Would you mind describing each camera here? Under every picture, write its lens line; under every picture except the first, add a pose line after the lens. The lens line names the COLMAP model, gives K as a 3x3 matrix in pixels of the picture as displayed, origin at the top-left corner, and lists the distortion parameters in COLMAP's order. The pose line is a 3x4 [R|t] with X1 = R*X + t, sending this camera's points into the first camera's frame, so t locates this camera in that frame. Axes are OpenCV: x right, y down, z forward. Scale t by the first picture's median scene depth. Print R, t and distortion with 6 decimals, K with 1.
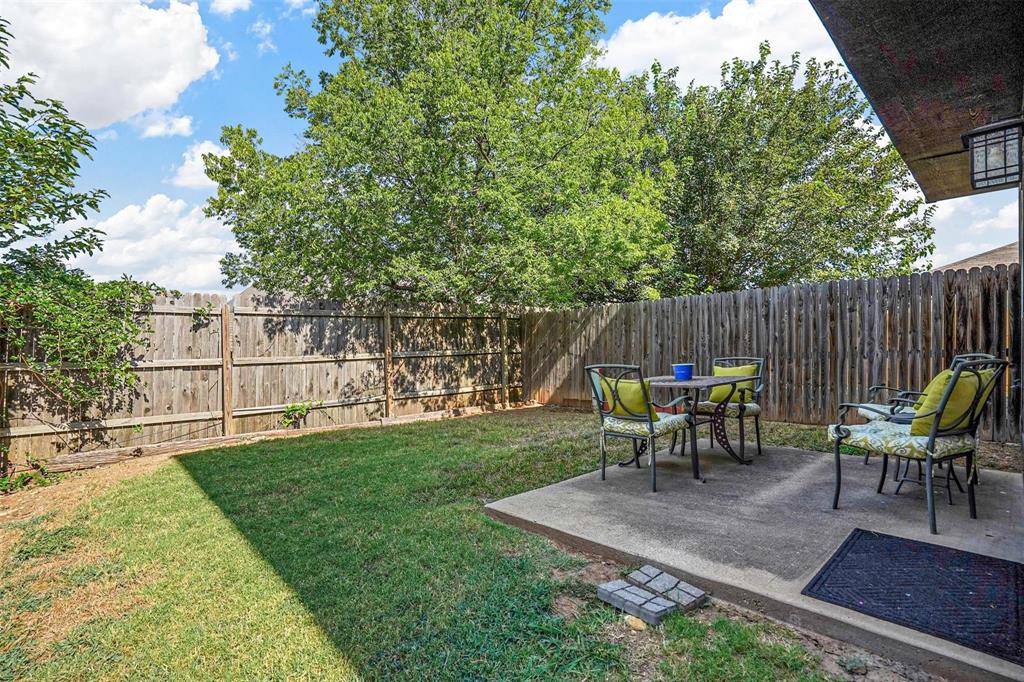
lens RADIAL K [[471.5, 0, 515.1], [0, 471.5, 341.5], [0, 0, 1]] dist [-0.065066, 0.020324]
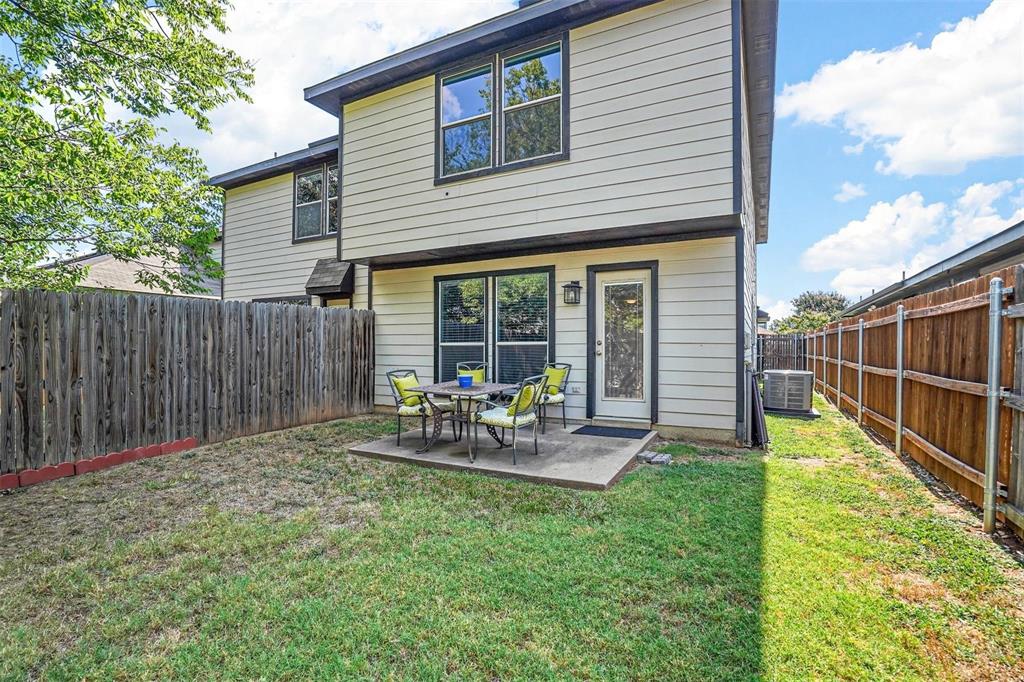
lens RADIAL K [[473.4, 0, 511.6], [0, 473.4, 345.3], [0, 0, 1]] dist [-0.063647, 0.026212]
pose [[-0.323414, 0.005537, 0.946241, -0.567431], [-0.004327, 0.999964, -0.007330, -0.017527], [-0.946248, -0.006465, -0.323378, 0.766171]]
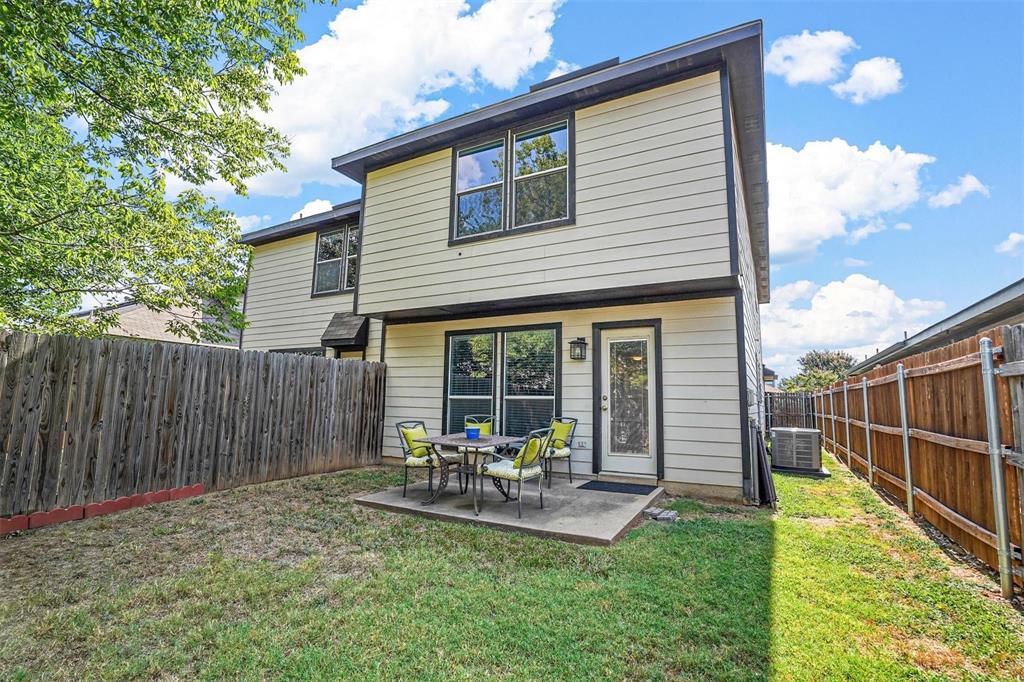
lens RADIAL K [[470.1, 0, 518.0], [0, 470.1, 340.2], [0, 0, 1]] dist [-0.062790, 0.024782]
pose [[-0.318811, 0.123008, 0.939802, -0.595281], [-0.019002, 0.990514, -0.136091, -0.011583], [-0.947628, -0.061245, -0.313450, 0.771079]]
